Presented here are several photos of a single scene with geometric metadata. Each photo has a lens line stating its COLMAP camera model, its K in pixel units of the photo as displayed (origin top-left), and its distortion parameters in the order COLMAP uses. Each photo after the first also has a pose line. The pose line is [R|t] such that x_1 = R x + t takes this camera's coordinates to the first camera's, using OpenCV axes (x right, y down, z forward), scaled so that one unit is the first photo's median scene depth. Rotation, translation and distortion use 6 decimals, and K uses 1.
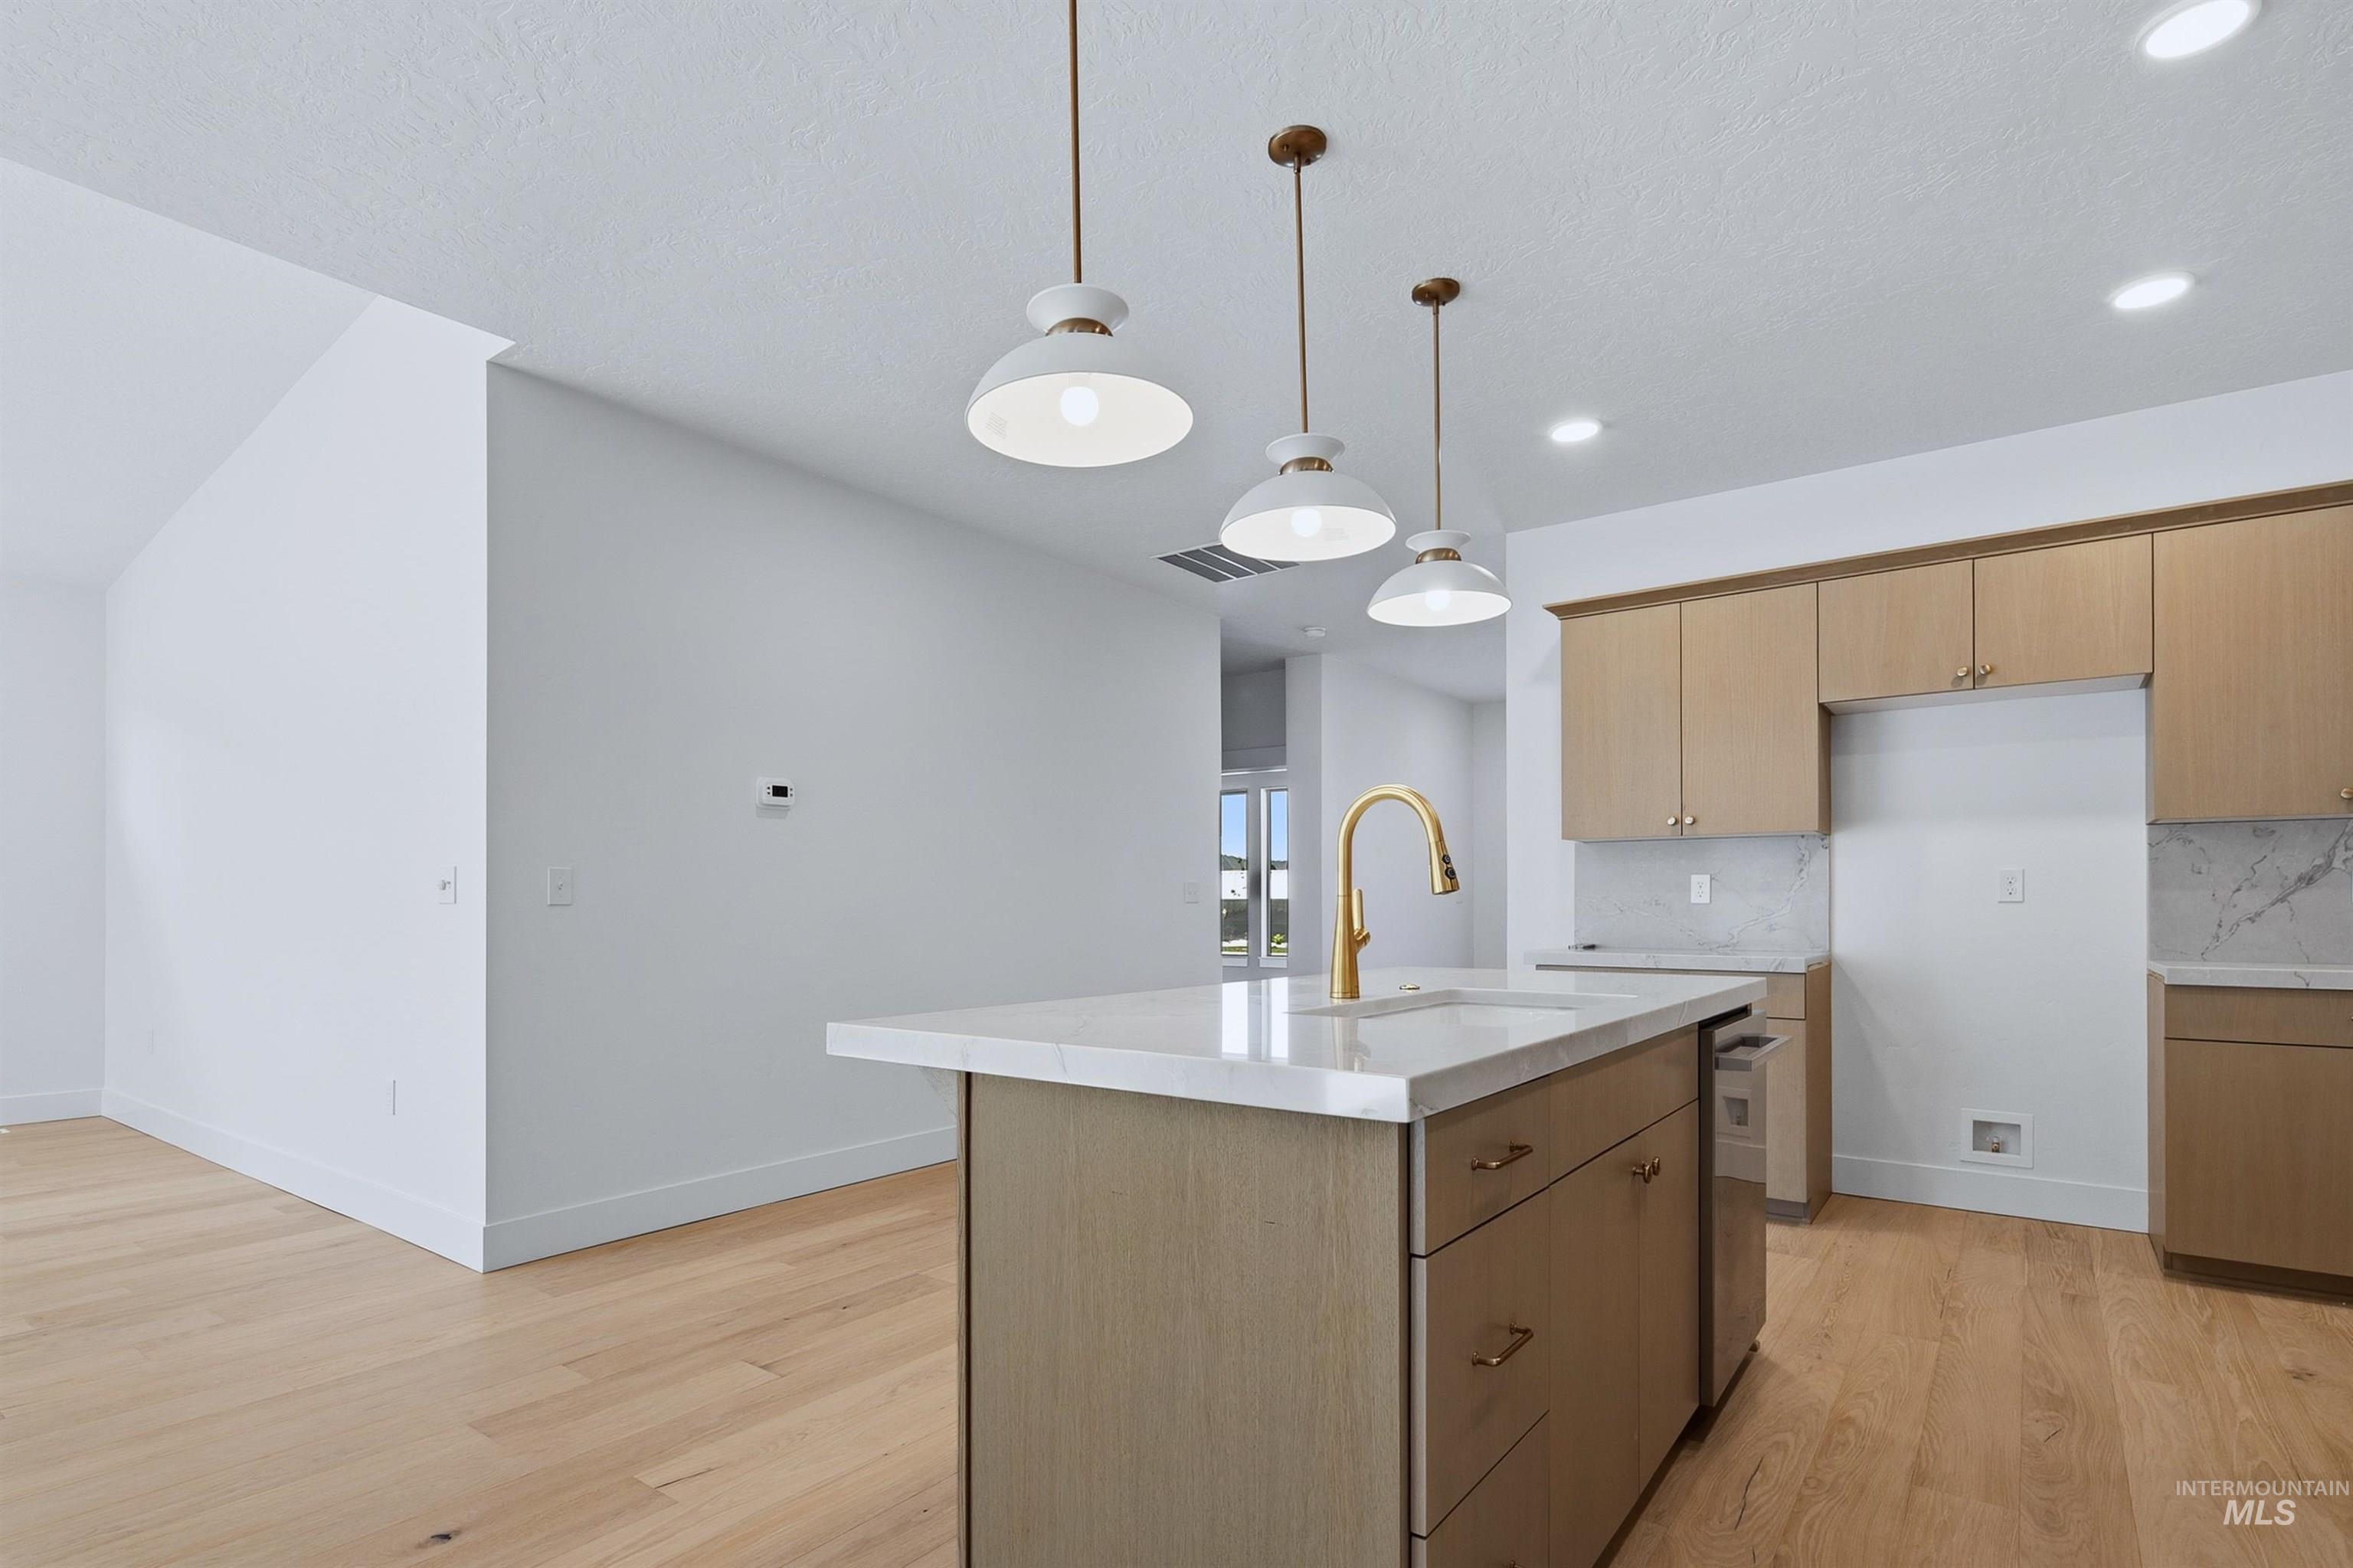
lens RADIAL K [[1182.5, 0, 1136.4], [0, 1182.5, 901.5], [0, 0, 1]] dist [0.003997, -0.005215]
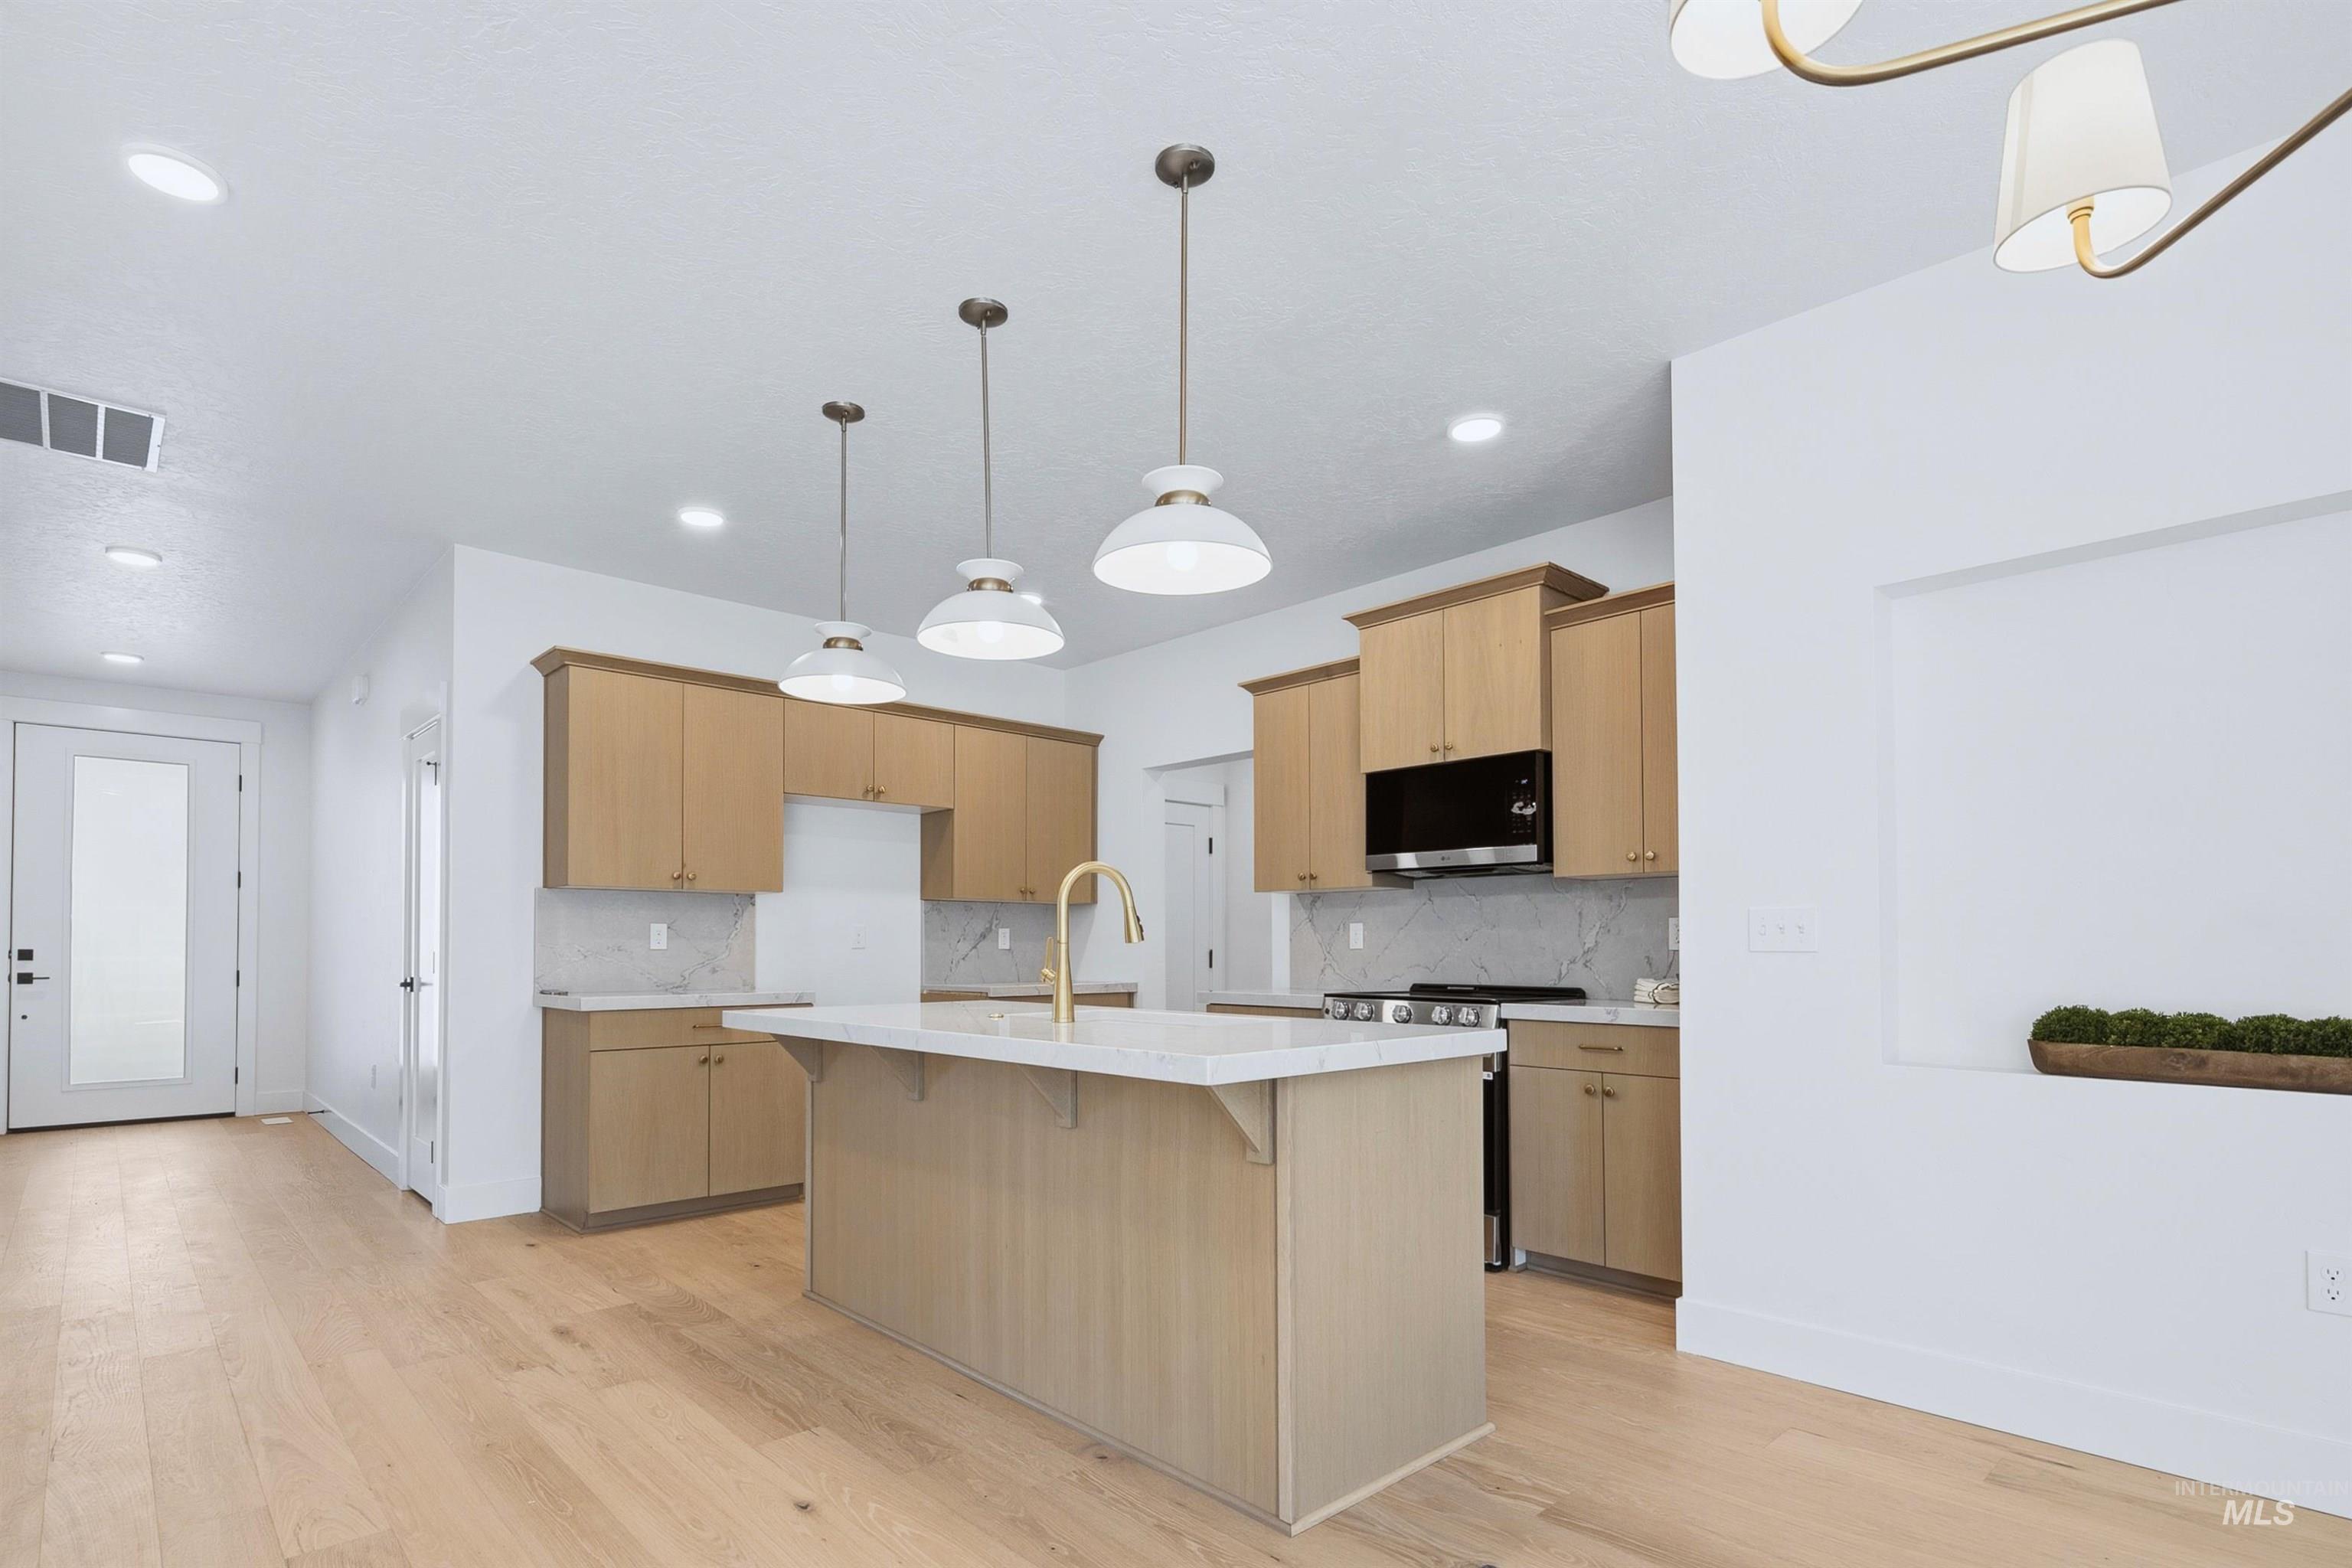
lens RADIAL K [[1122.5, 0, 1174.0], [0, 1122.5, 925.9], [0, 0, 1]] dist [-0.015970, 0.000179]
pose [[0.164849, 0.019107, 0.986134, -0.626374], [-0.001760, 0.999816, -0.019078, -0.001664], [-0.986317, 0.001409, 0.164852, 0.439604]]
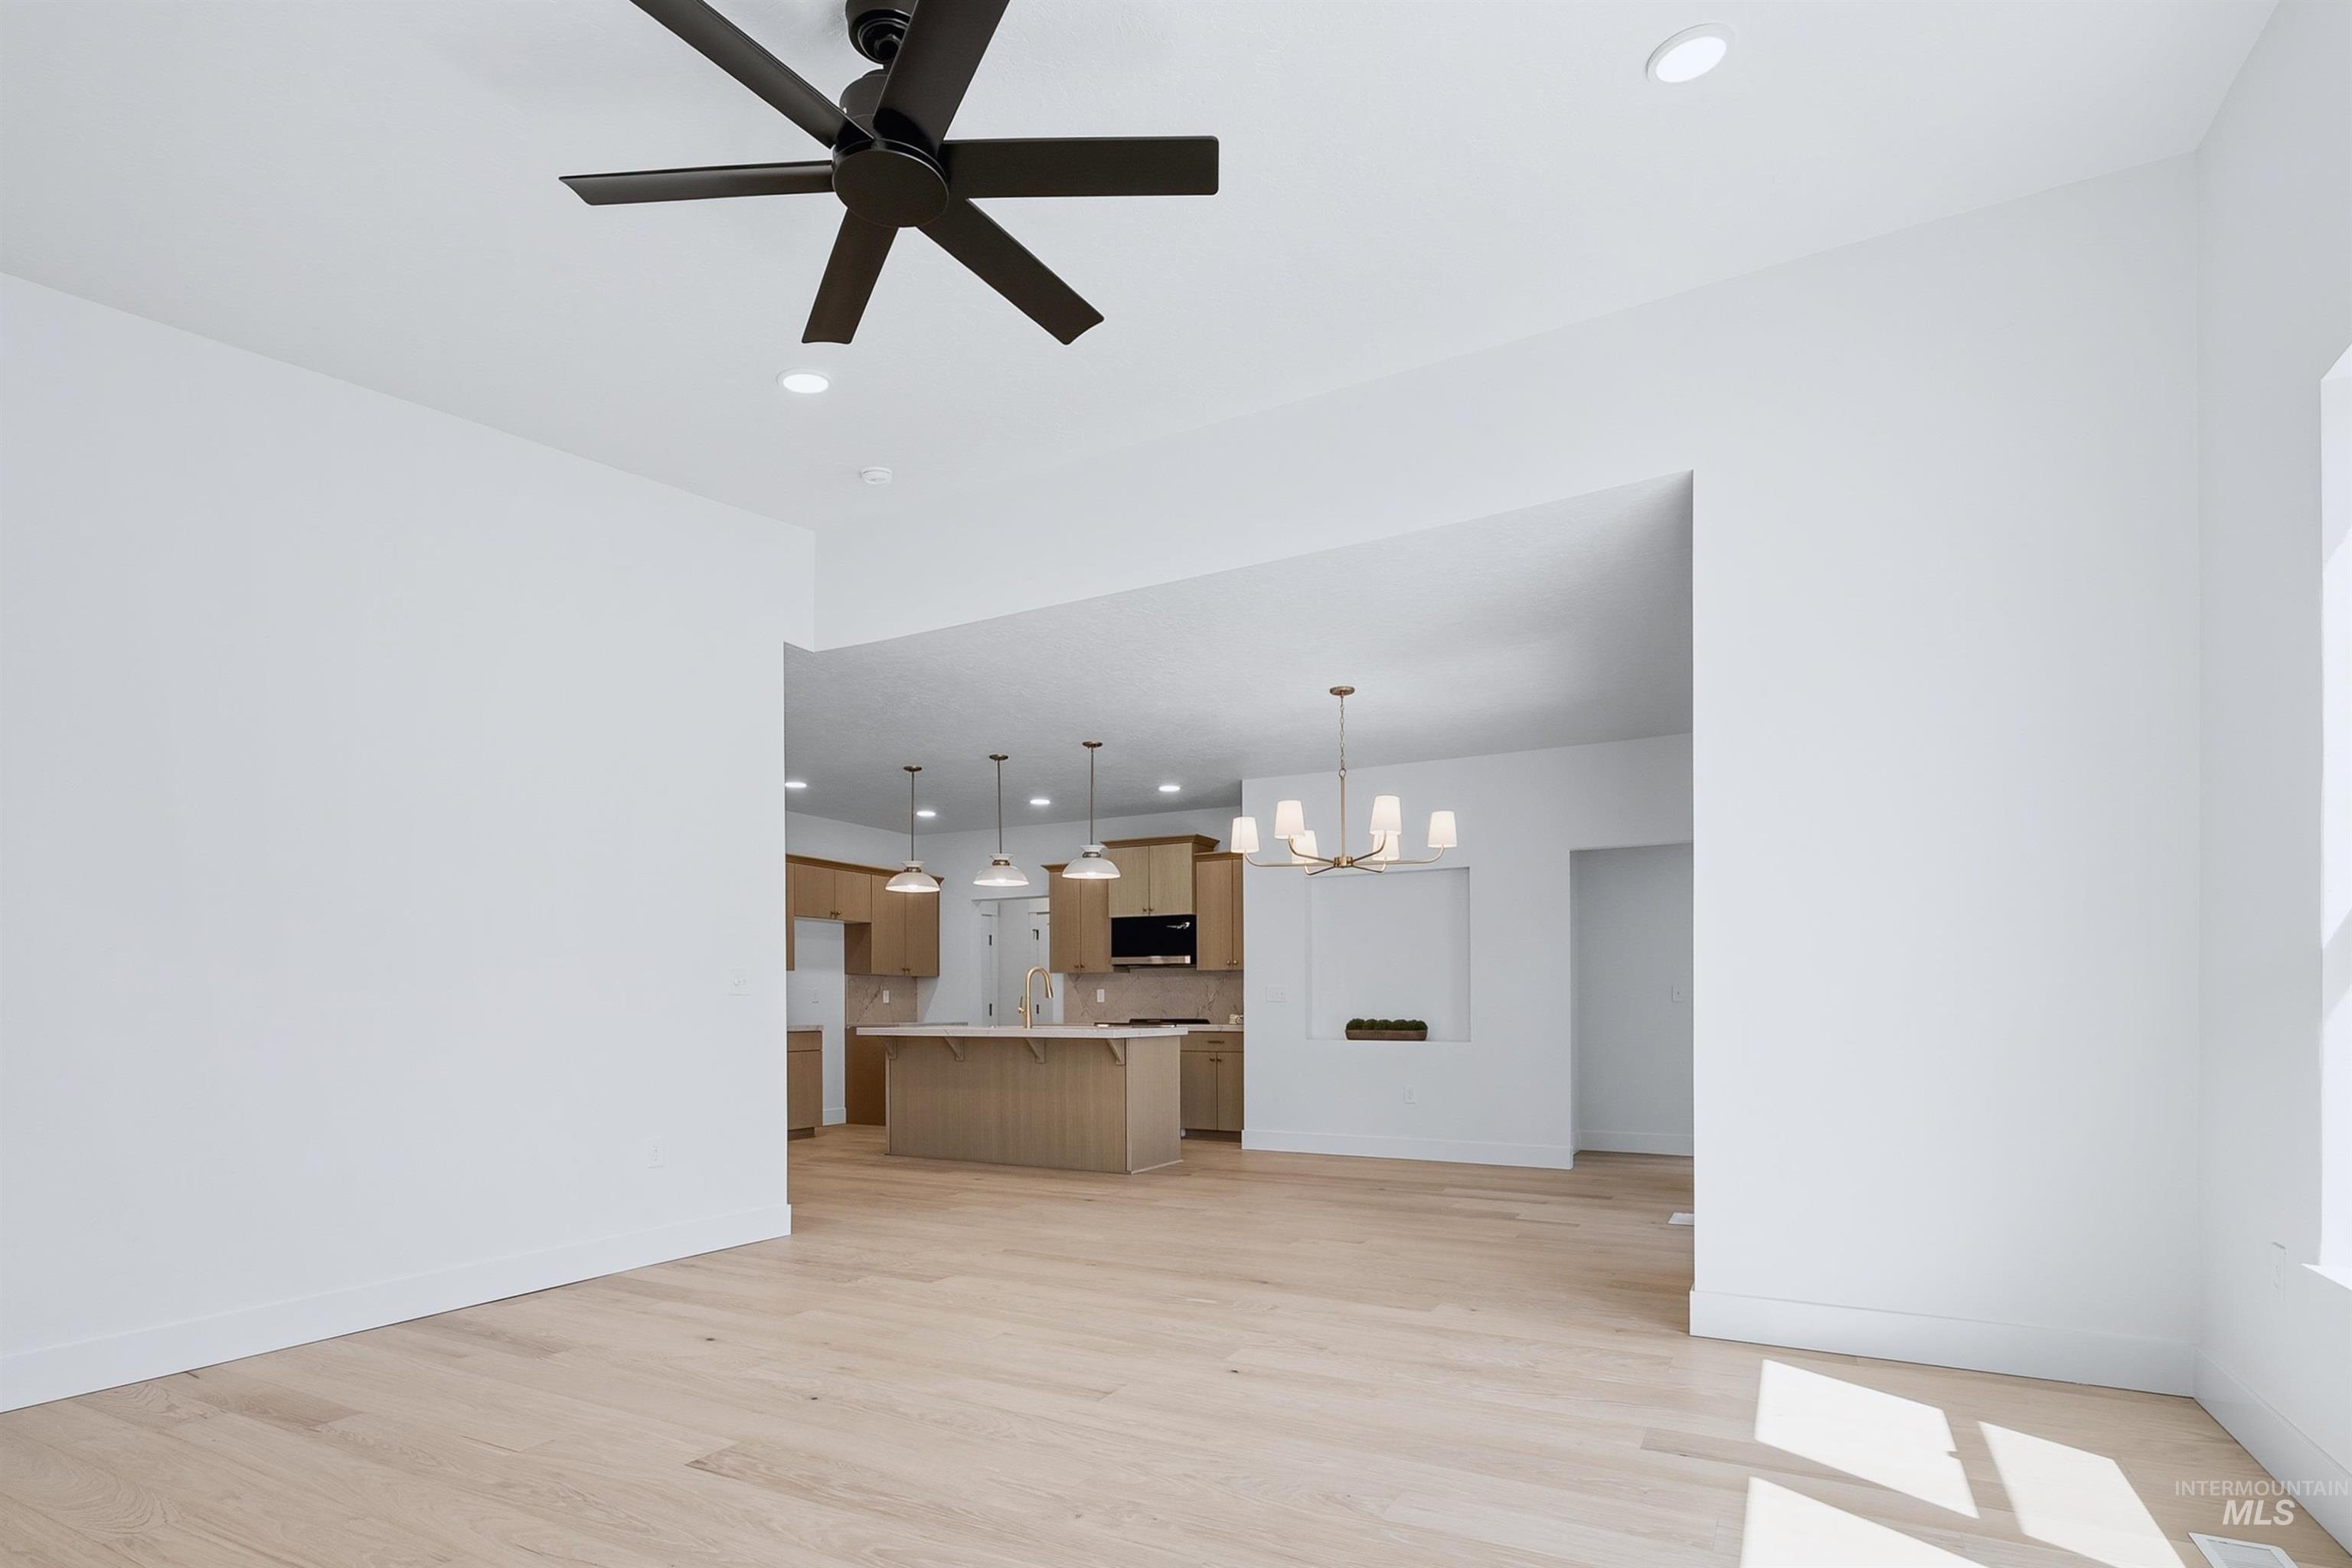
lens RADIAL K [[1152.8, 0, 1154.9], [0, 1152.8, 890.6], [0, 0, 1]] dist [0.001990, 0.000396]
pose [[-0.148314, 0.099575, 0.983915, -2.050241], [-0.000957, 0.994903, -0.100831, 0.012630], [-0.988940, -0.015896, -0.147462, 0.733993]]
